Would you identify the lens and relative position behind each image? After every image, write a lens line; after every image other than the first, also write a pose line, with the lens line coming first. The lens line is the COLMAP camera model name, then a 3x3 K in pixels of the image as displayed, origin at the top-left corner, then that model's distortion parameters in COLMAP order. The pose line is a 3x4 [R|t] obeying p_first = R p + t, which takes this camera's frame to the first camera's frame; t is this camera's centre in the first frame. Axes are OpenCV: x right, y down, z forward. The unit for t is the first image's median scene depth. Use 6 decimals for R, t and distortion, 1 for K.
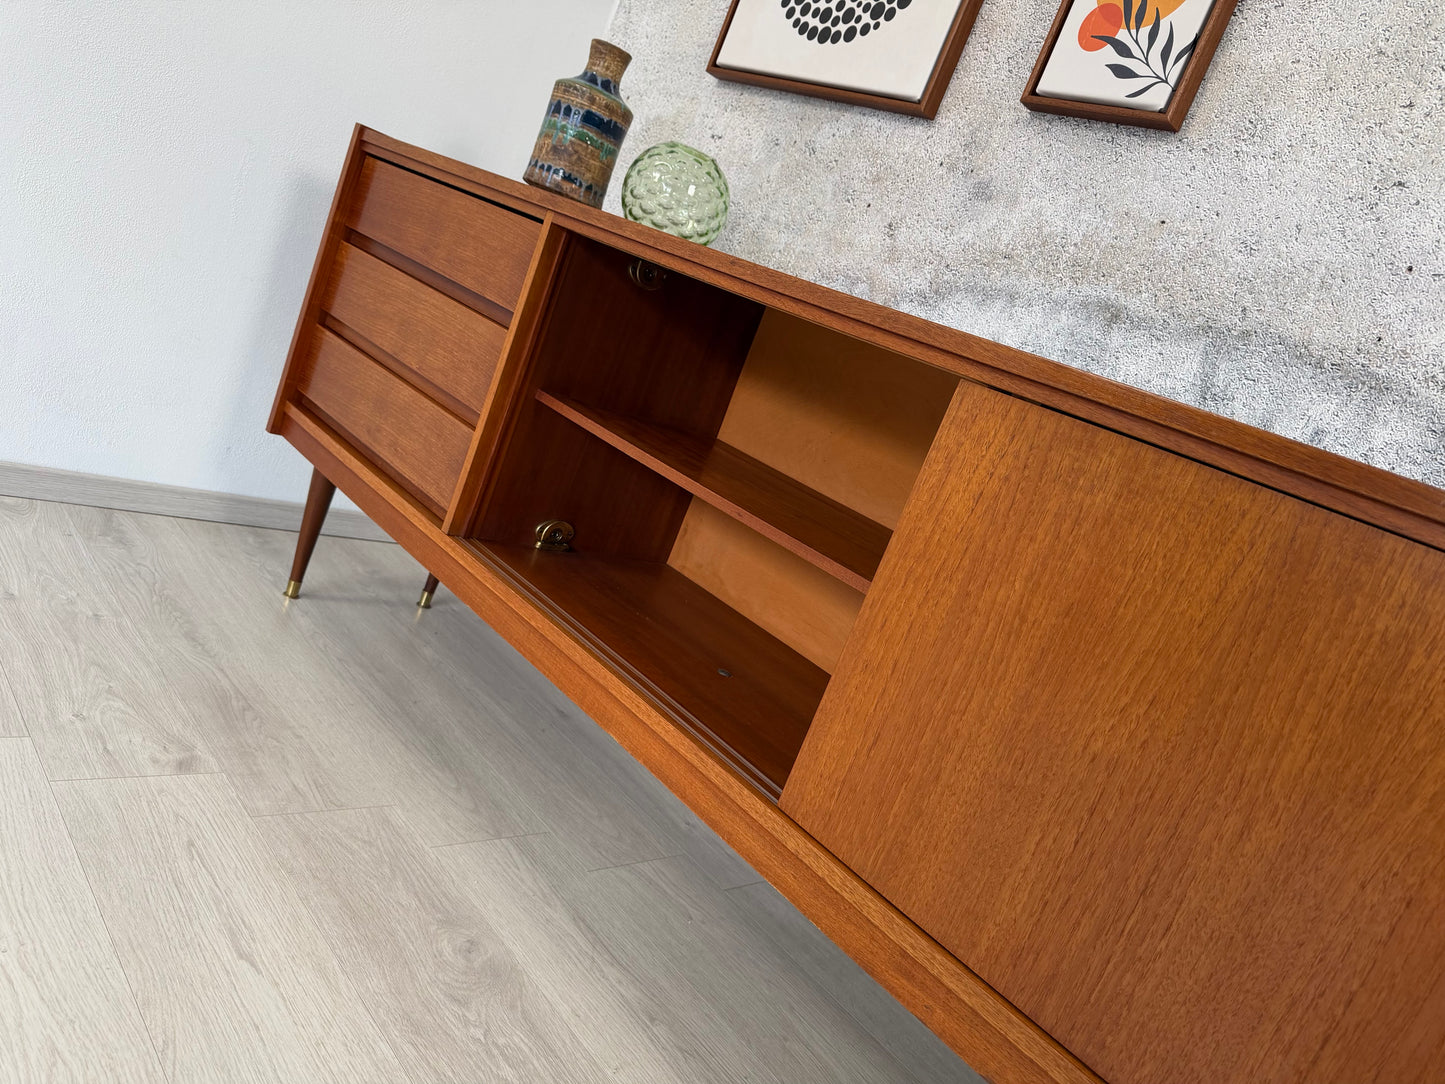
lens RADIAL K [[1030.1, 0, 731.4], [0, 1030.1, 544.2], [0, 0, 1]] dist [0.021205, -0.039175]
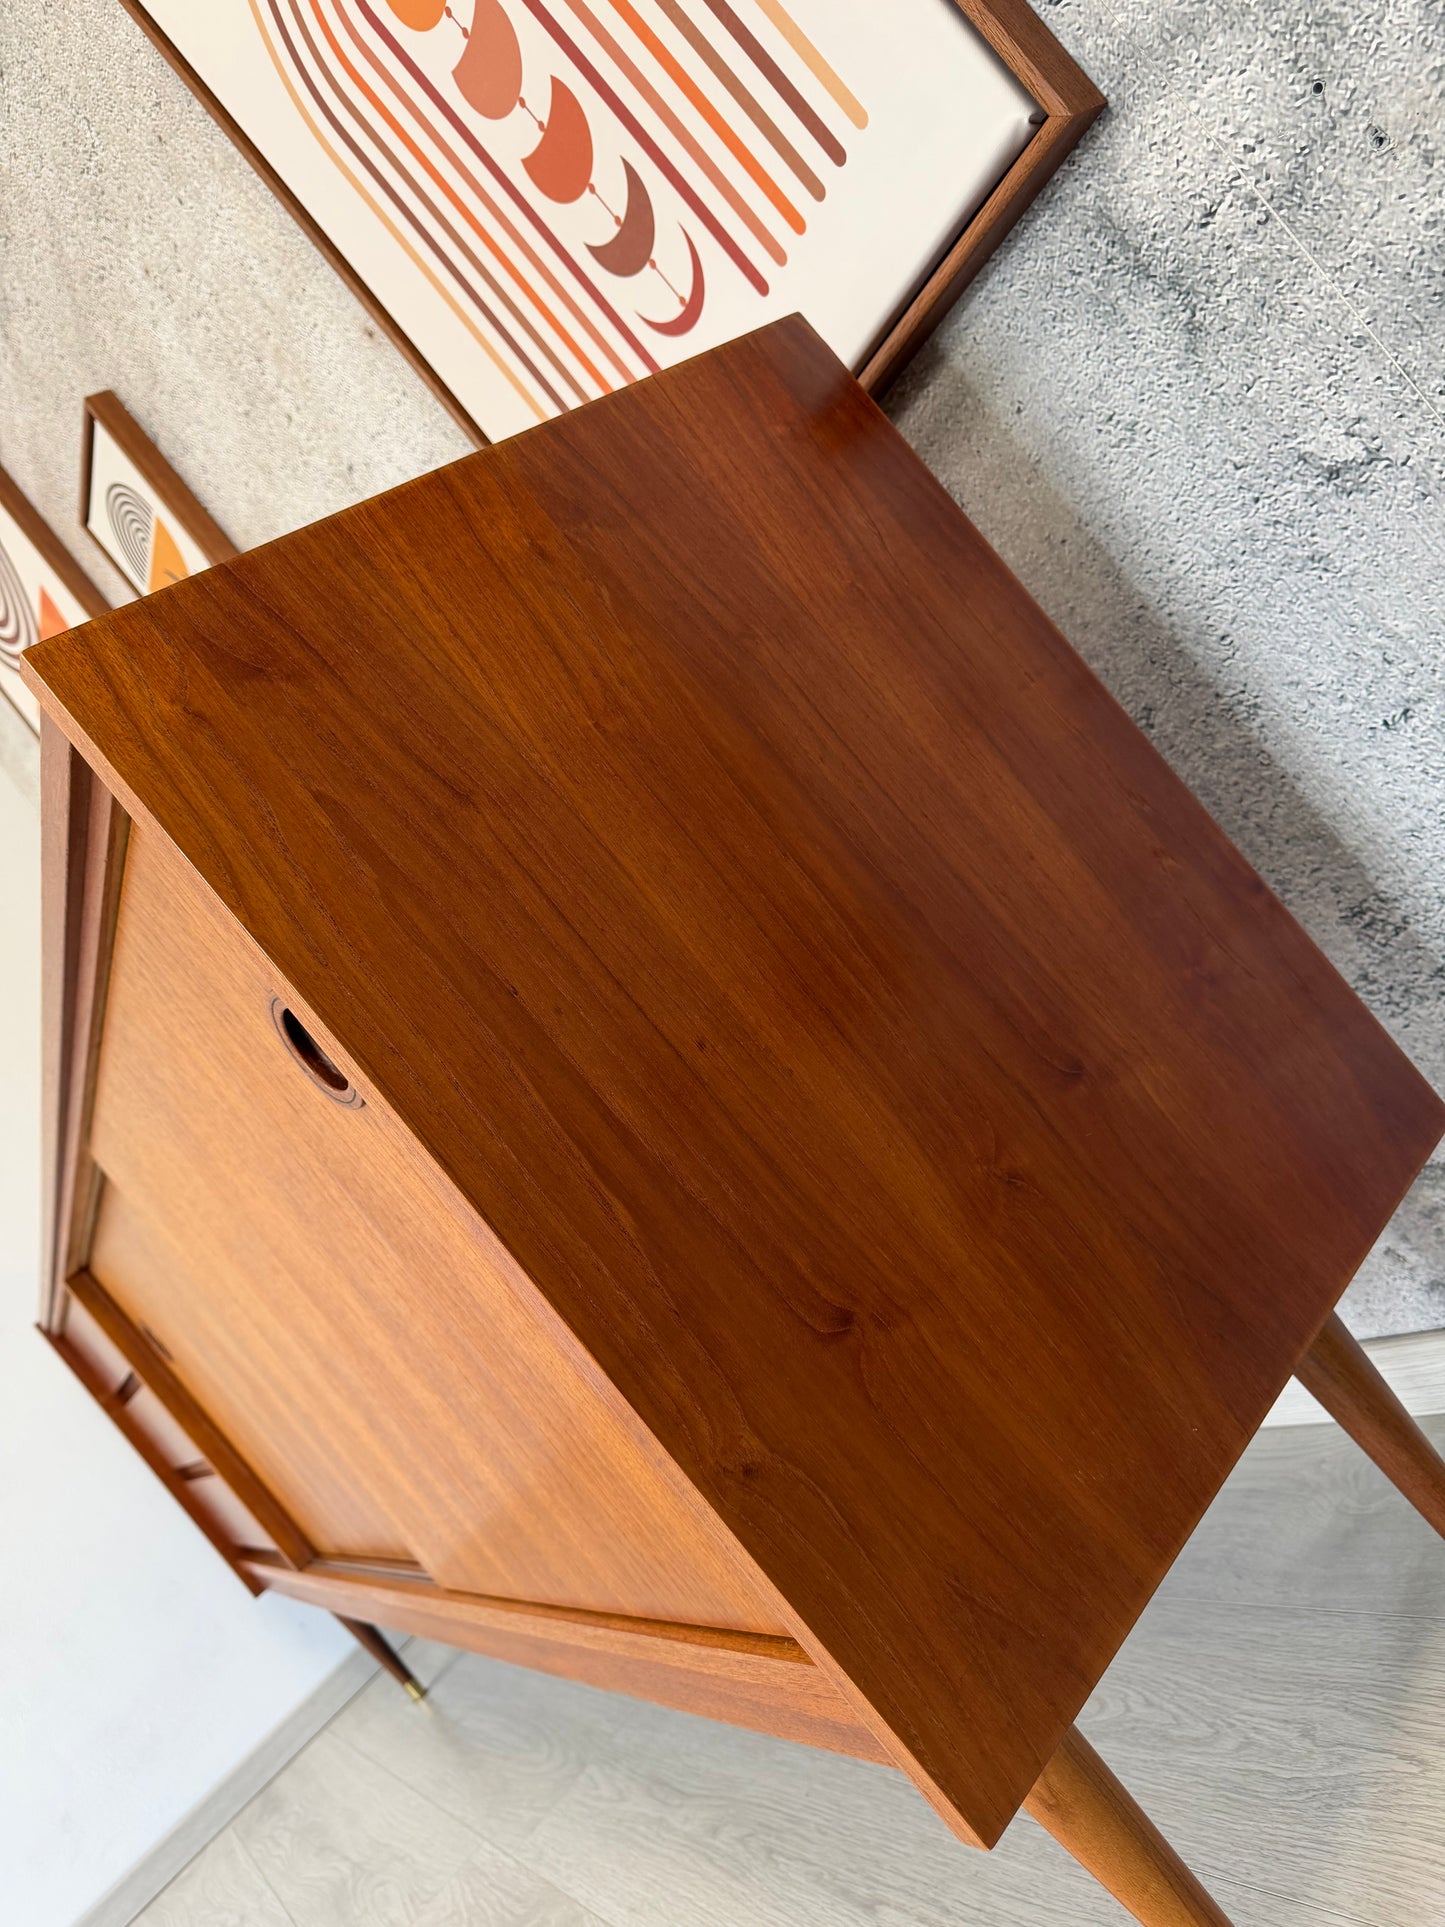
lens RADIAL K [[1389.0, 0, 730.1], [0, 1389.0, 956.1], [0, 0, 1]] dist [-0.021205, 0.009428]
pose [[0.478780, -0.859886, -0.177107, 0.480864], [0.813023, 0.510392, -0.280167, 0.304760], [0.331306, -0.009854, 0.943472, 0.032135]]
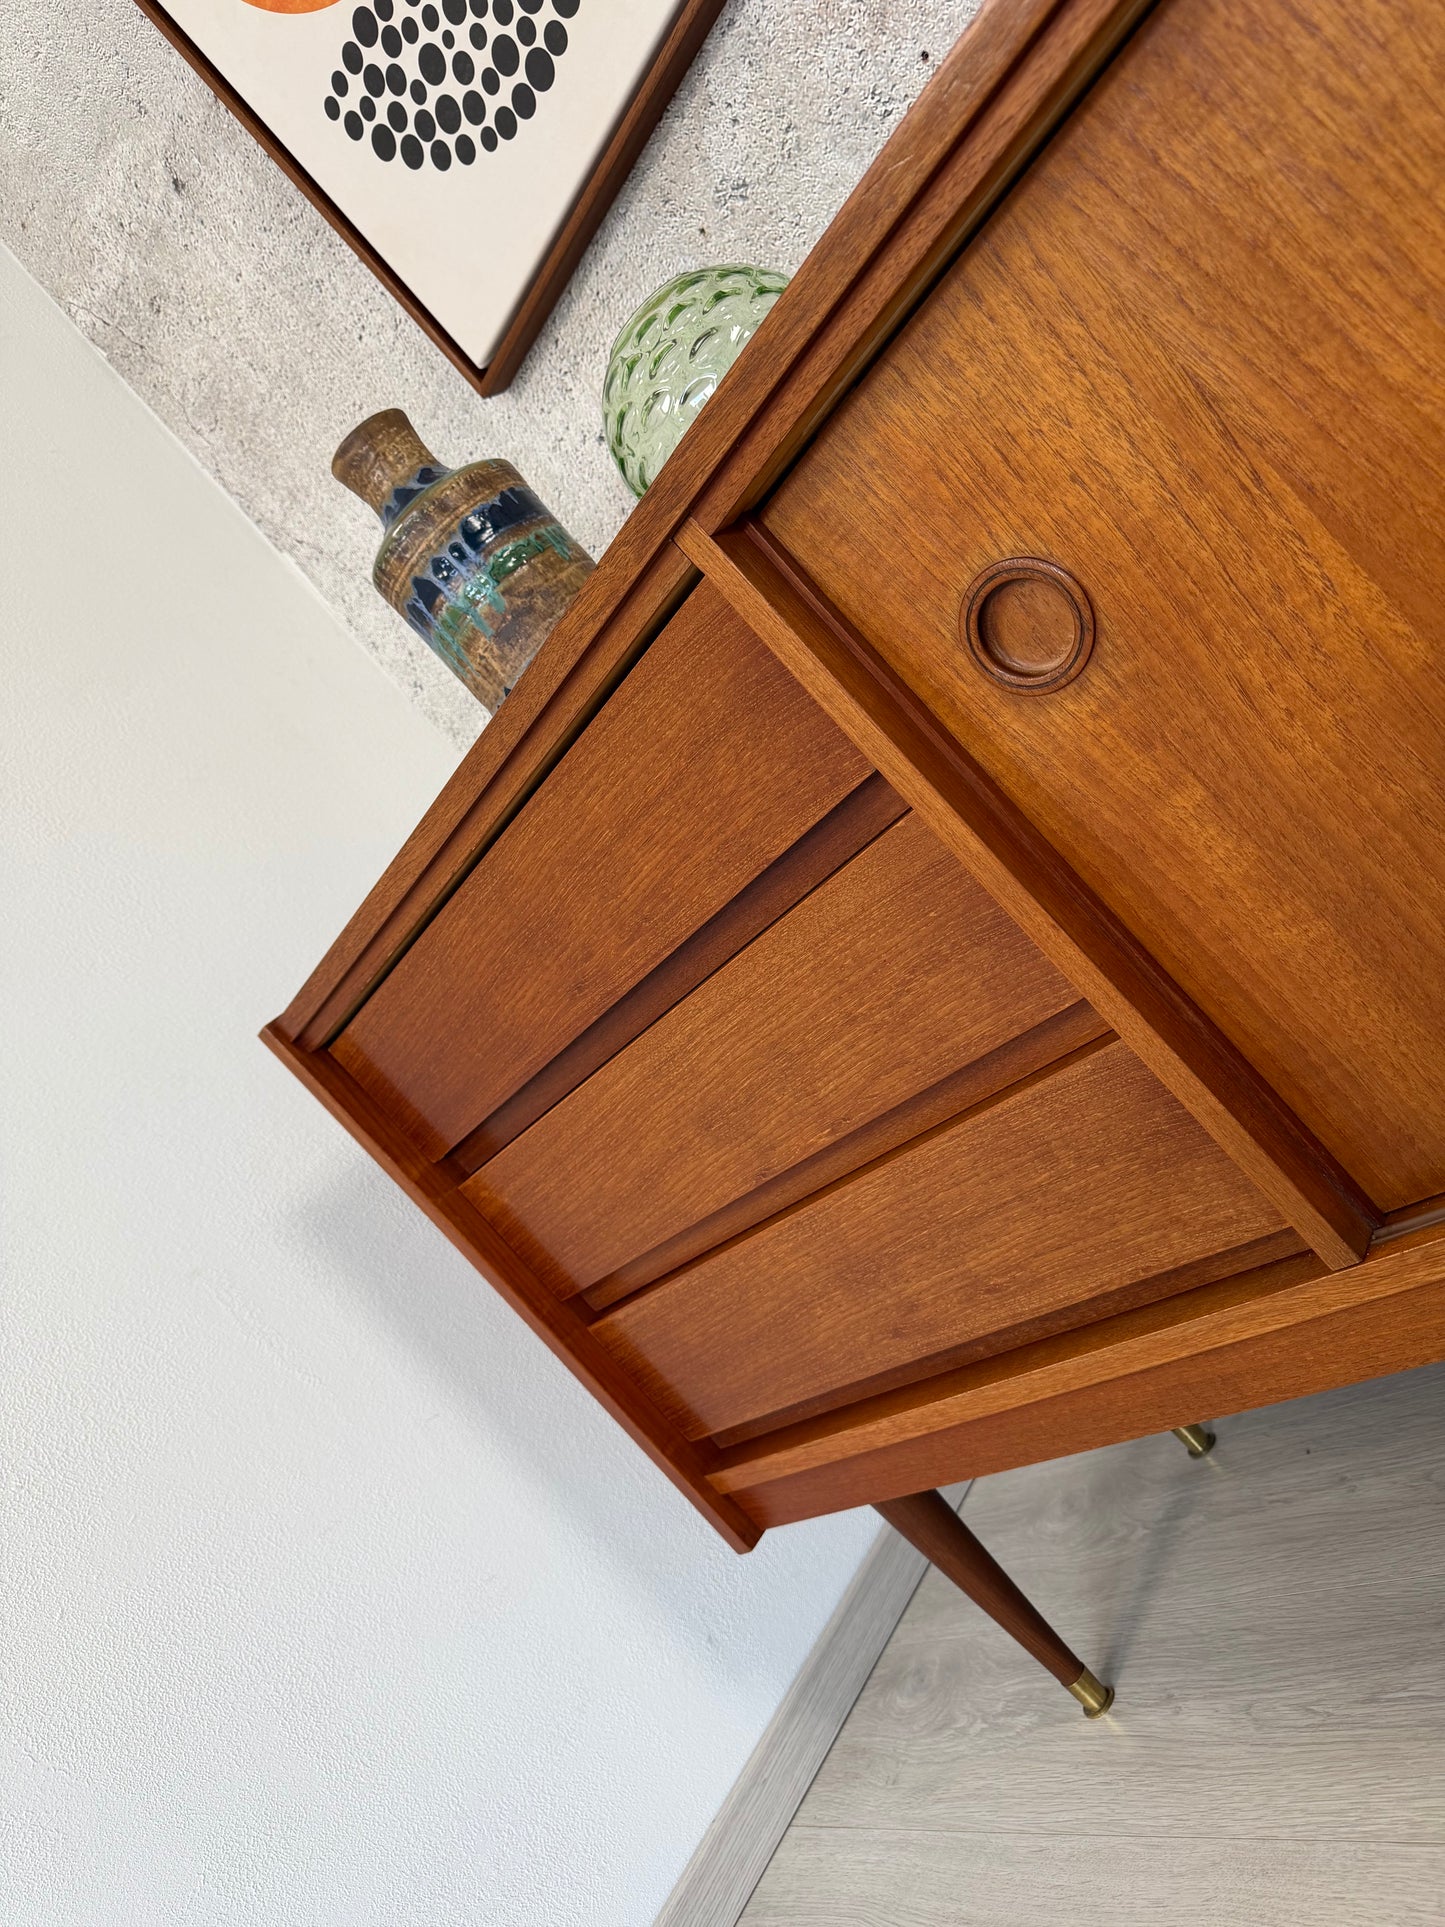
lens RADIAL K [[1373.7, 0, 720.2], [0, 1373.7, 975.0], [0, 0, 1]] dist [0.031058, -0.044858]
pose [[0.444368, -0.895170, -0.034752, -0.240528], [0.876315, 0.442409, -0.190645, -0.129845], [0.186034, 0.054263, 0.981044, 0.460051]]
